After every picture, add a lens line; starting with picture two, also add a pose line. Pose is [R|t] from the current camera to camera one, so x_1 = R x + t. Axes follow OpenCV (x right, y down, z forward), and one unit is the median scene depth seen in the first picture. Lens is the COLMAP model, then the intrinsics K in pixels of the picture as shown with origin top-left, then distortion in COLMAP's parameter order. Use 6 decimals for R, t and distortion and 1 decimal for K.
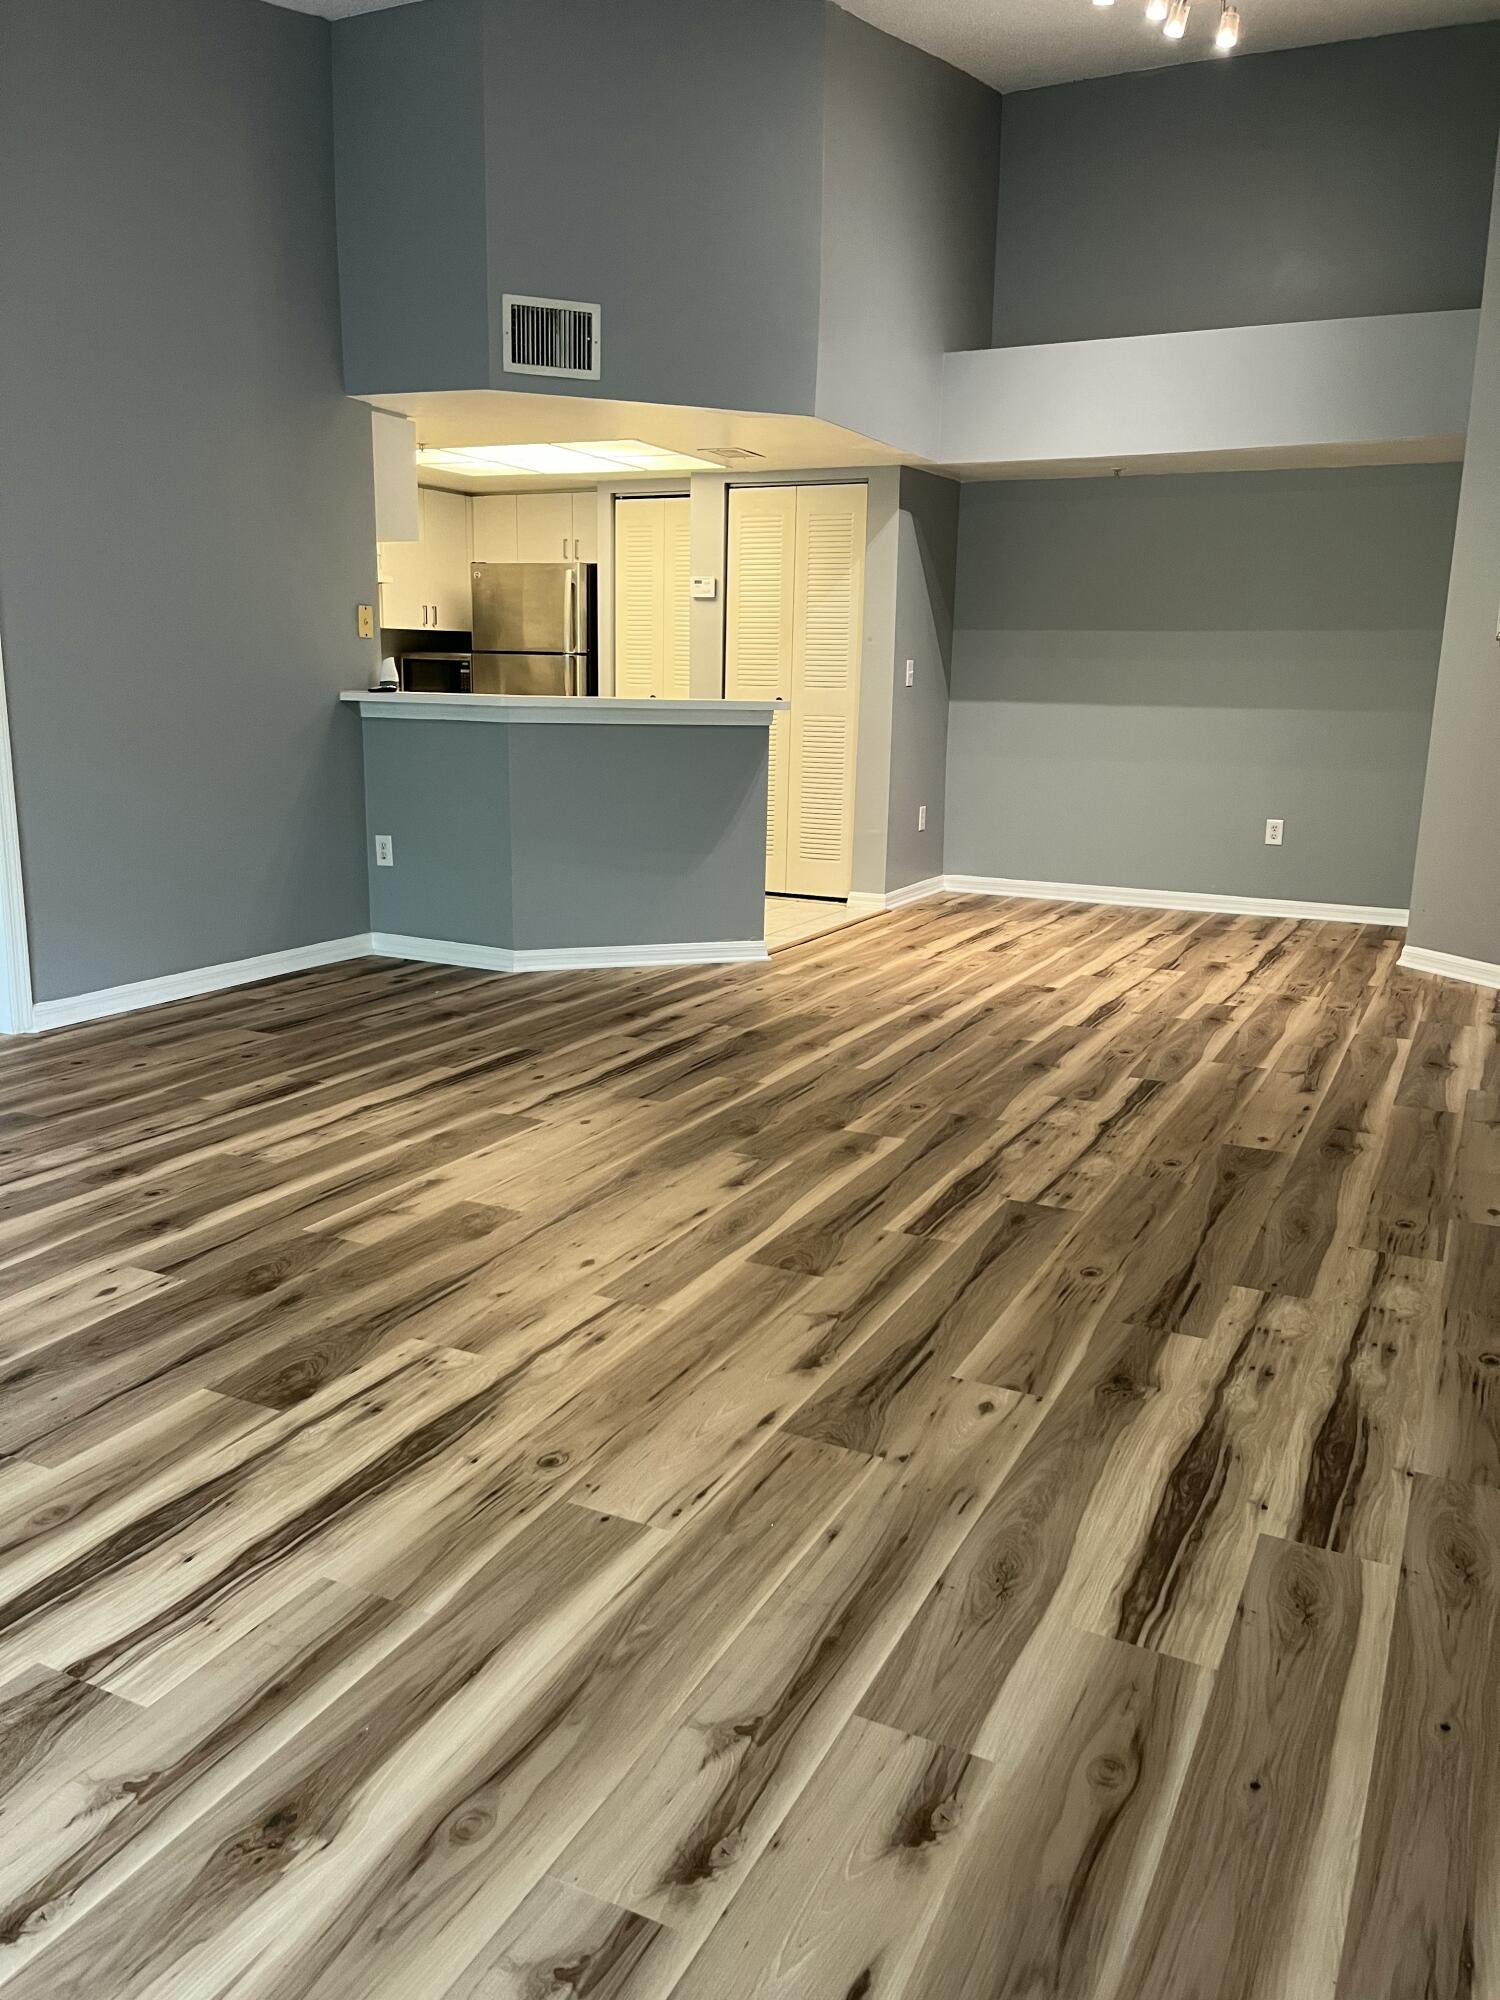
lens RADIAL K [[1507.9, 0, 749.8], [0, 1507.9, 1001.3], [0, 0, 1]] dist [0.032894, -0.008159]
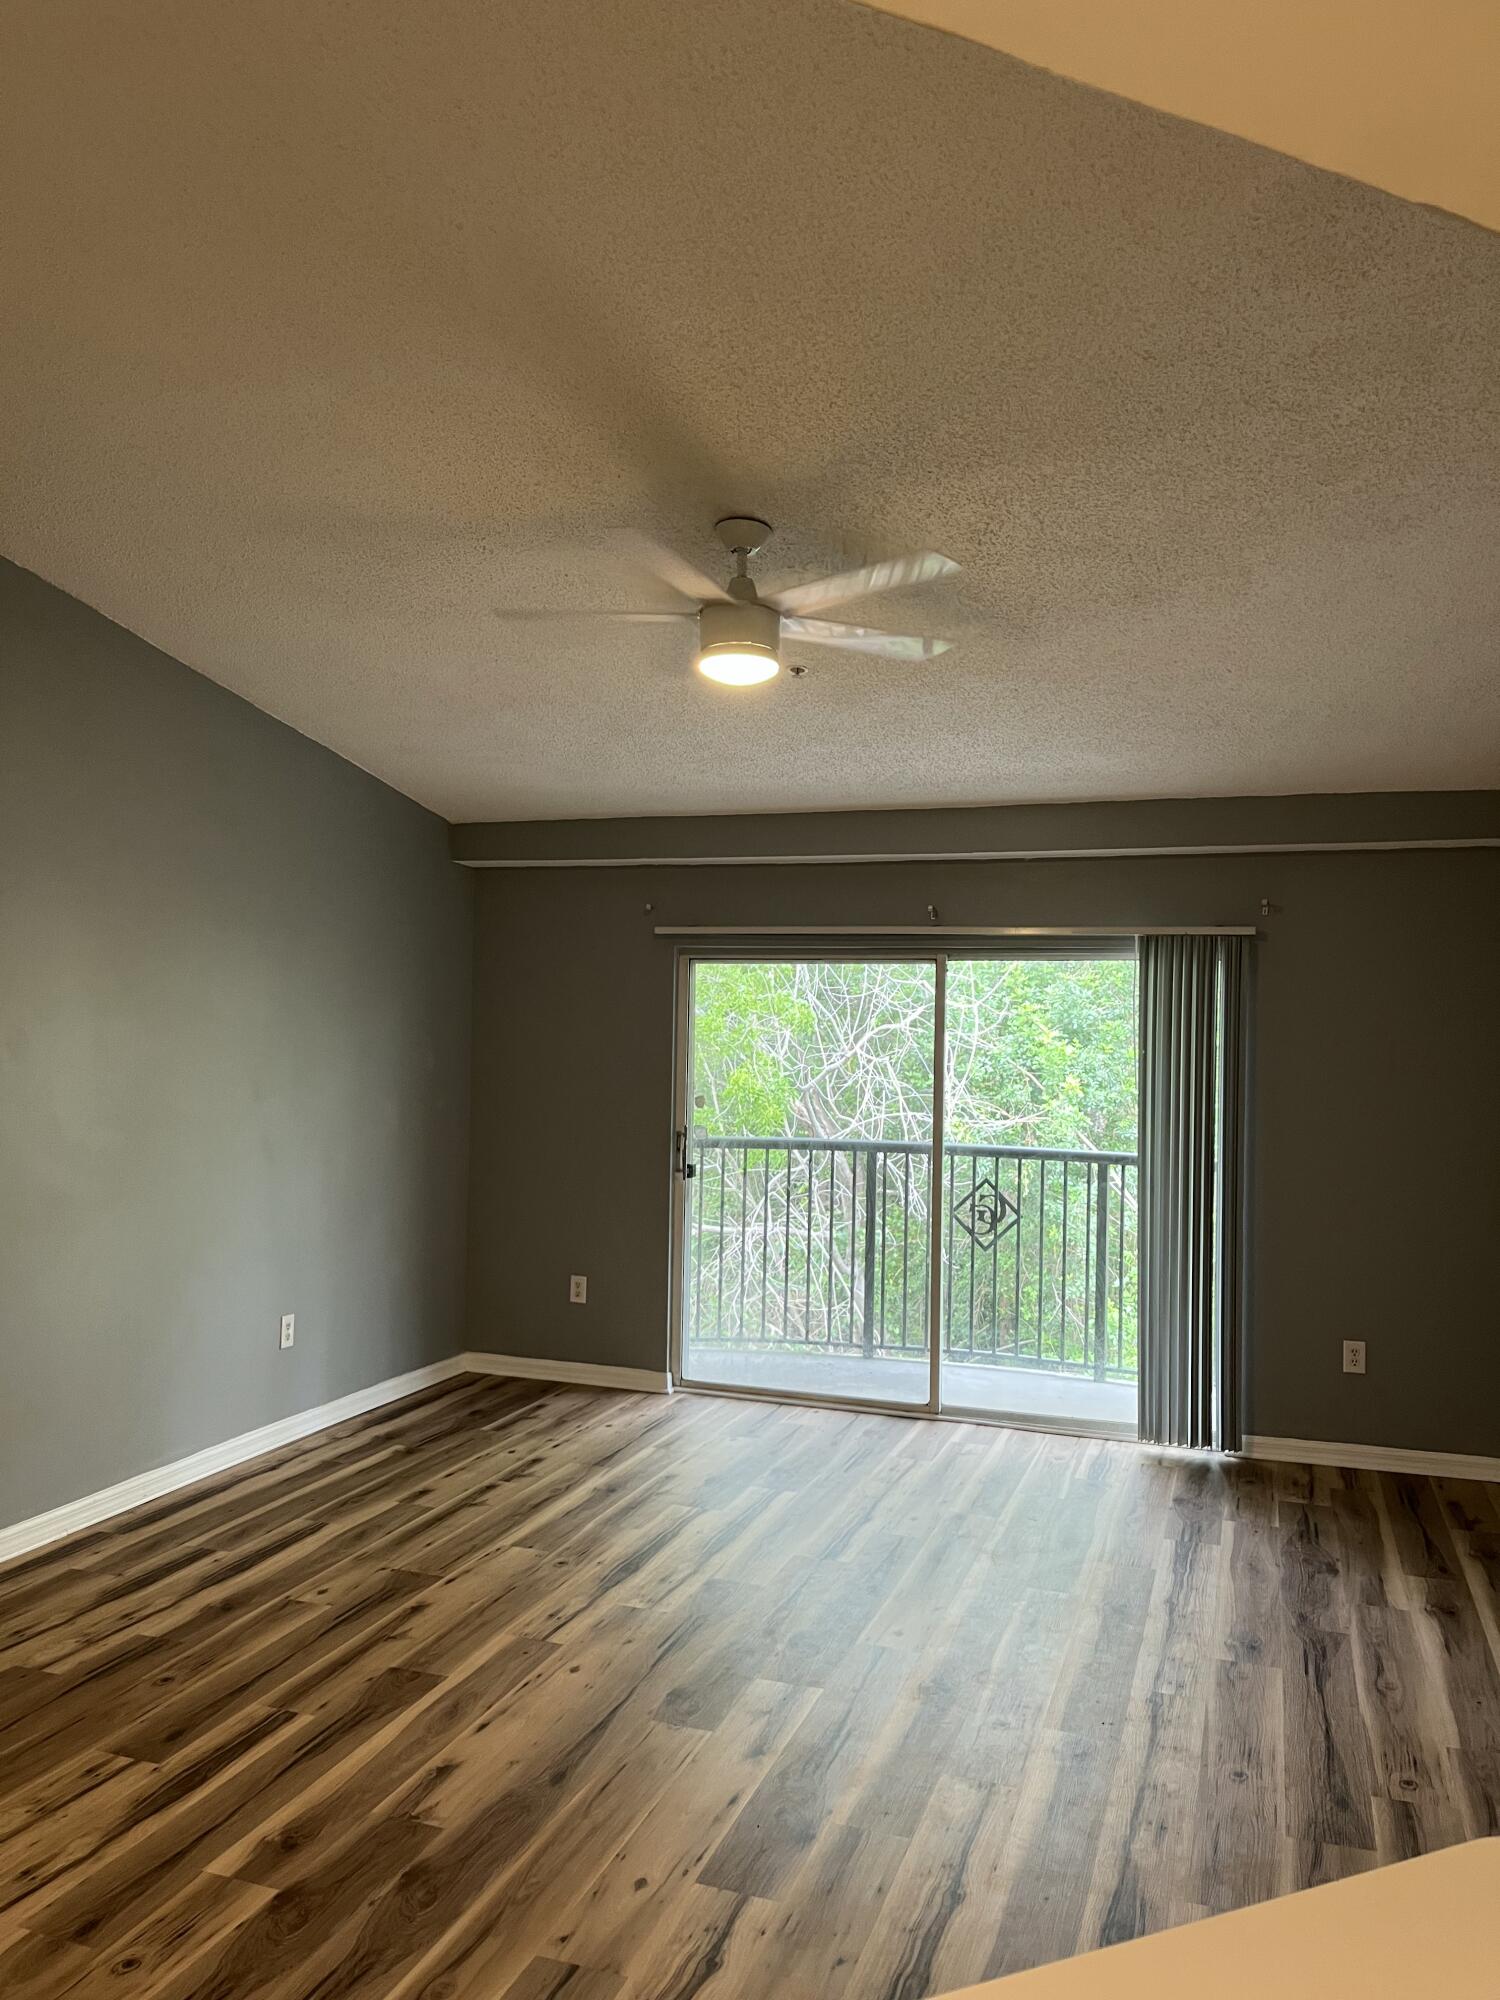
lens RADIAL K [[1507.9, 0, 750.7], [0, 1507.9, 998.3], [0, 0, 1]] dist [0.032894, -0.008159]
pose [[-0.990151, -0.042170, -0.133501, -0.061577], [-0.066744, 0.980405, 0.185339, -0.649222], [0.123069, 0.192424, -0.973564, 2.223250]]
